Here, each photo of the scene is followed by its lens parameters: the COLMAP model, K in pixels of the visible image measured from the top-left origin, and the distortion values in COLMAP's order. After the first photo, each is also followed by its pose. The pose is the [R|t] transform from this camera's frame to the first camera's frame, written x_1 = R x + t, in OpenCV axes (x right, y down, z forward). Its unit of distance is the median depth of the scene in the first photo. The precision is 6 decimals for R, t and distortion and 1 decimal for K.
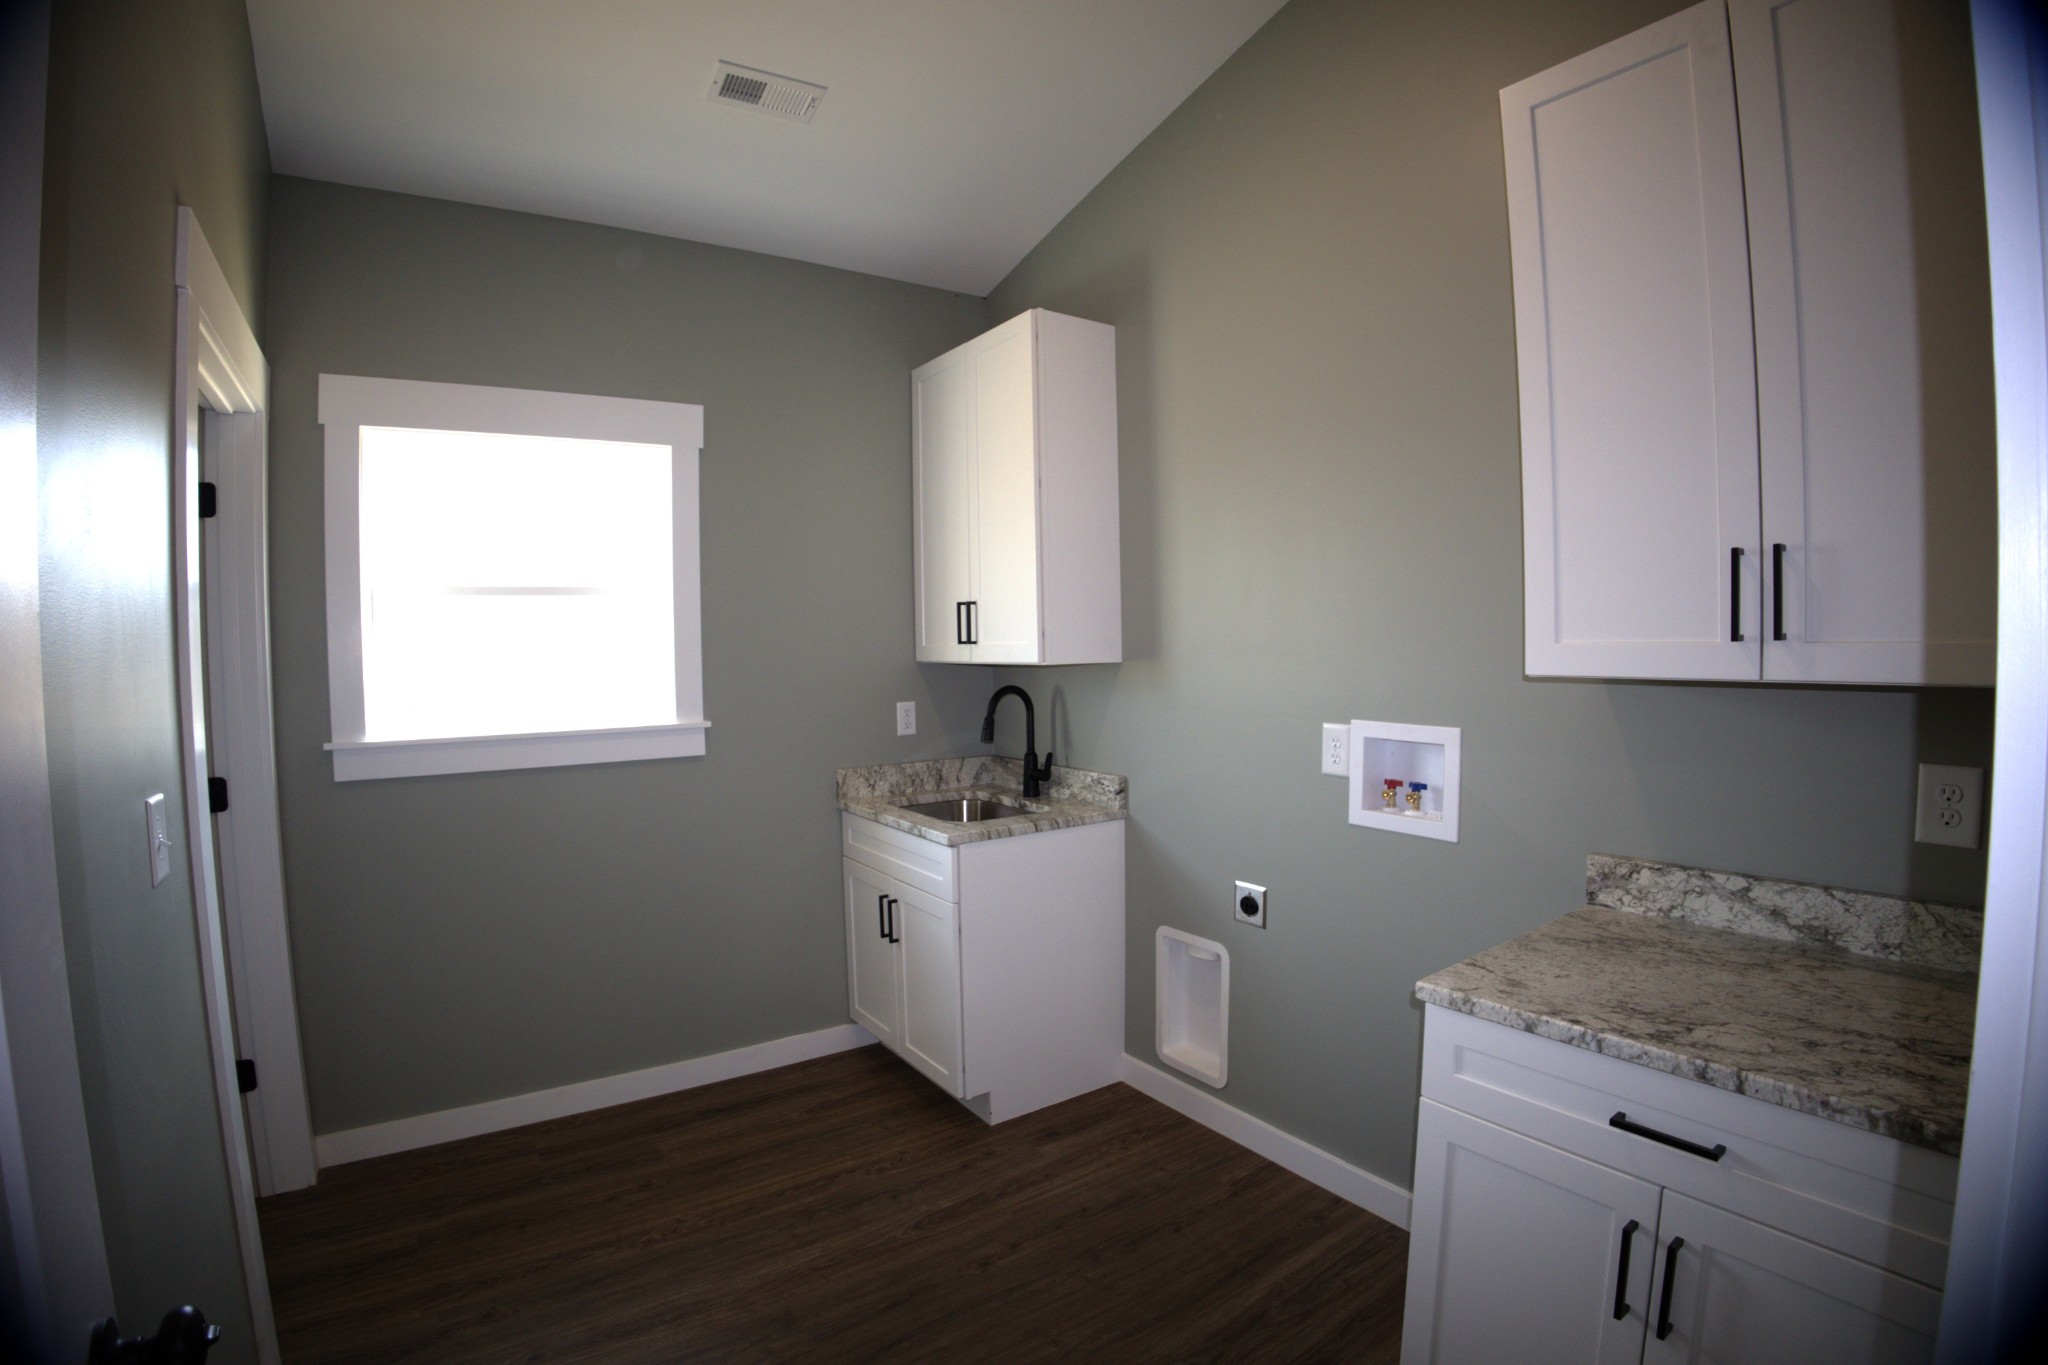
lens RADIAL K [[947.8, 0, 1019.1], [0, 947.8, 672.9], [0, 0, 1]] dist [-0.157193, 0.041188]
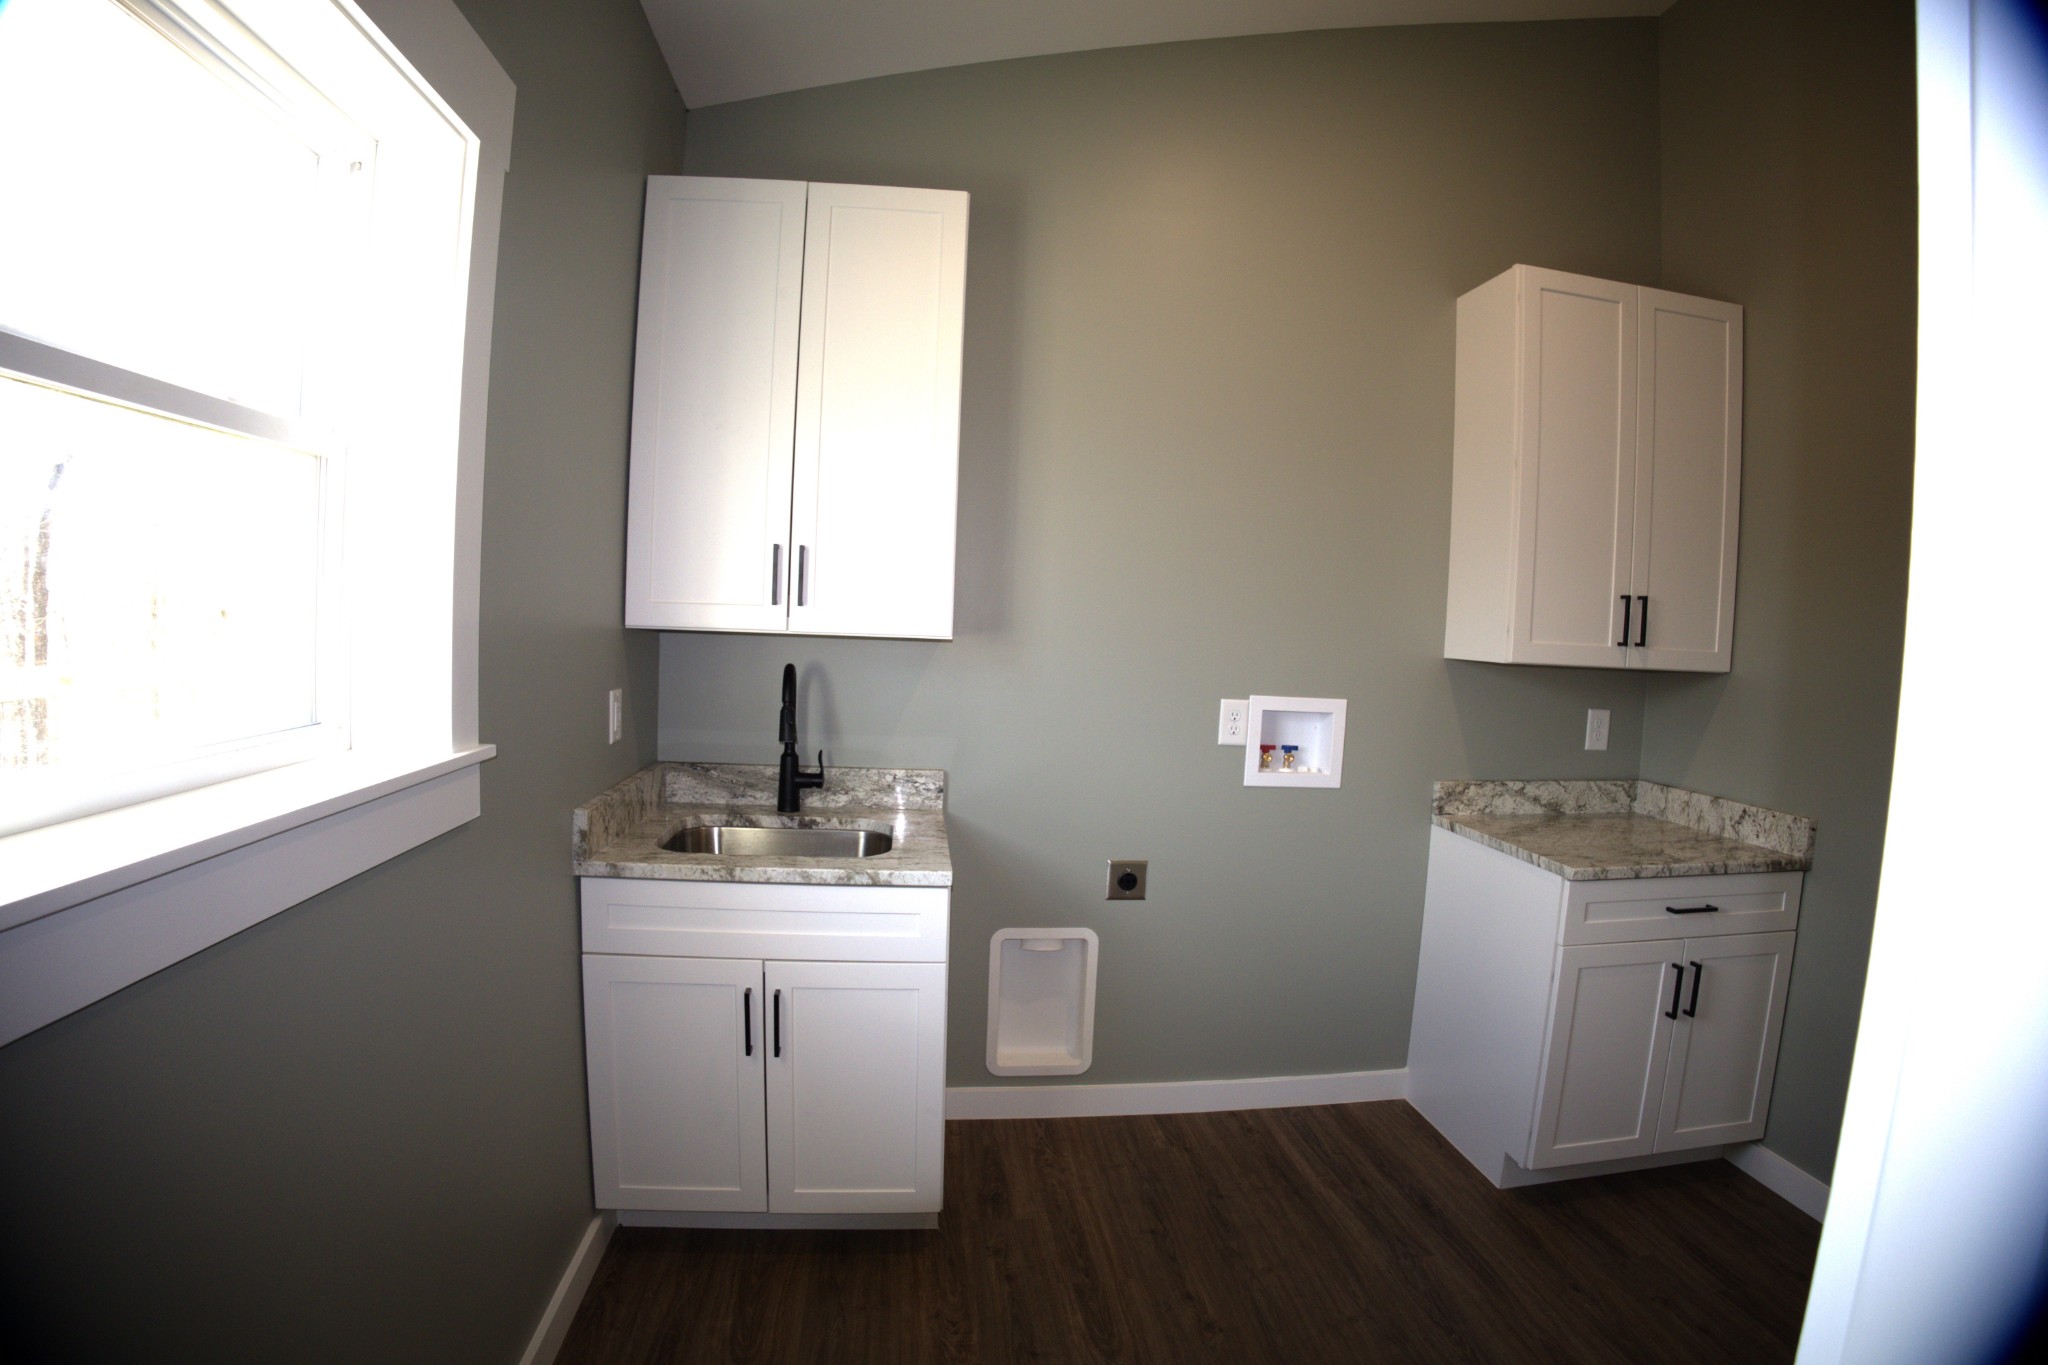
lens RADIAL K [[947.8, 0, 1019.1], [0, 947.8, 672.9], [0, 0, 1]] dist [-0.157193, 0.041188]
pose [[0.459347, -0.014940, 0.888131, -0.827199], [-0.019190, 0.999458, 0.026738, -0.003574], [-0.888050, -0.029325, 0.458811, 0.737986]]
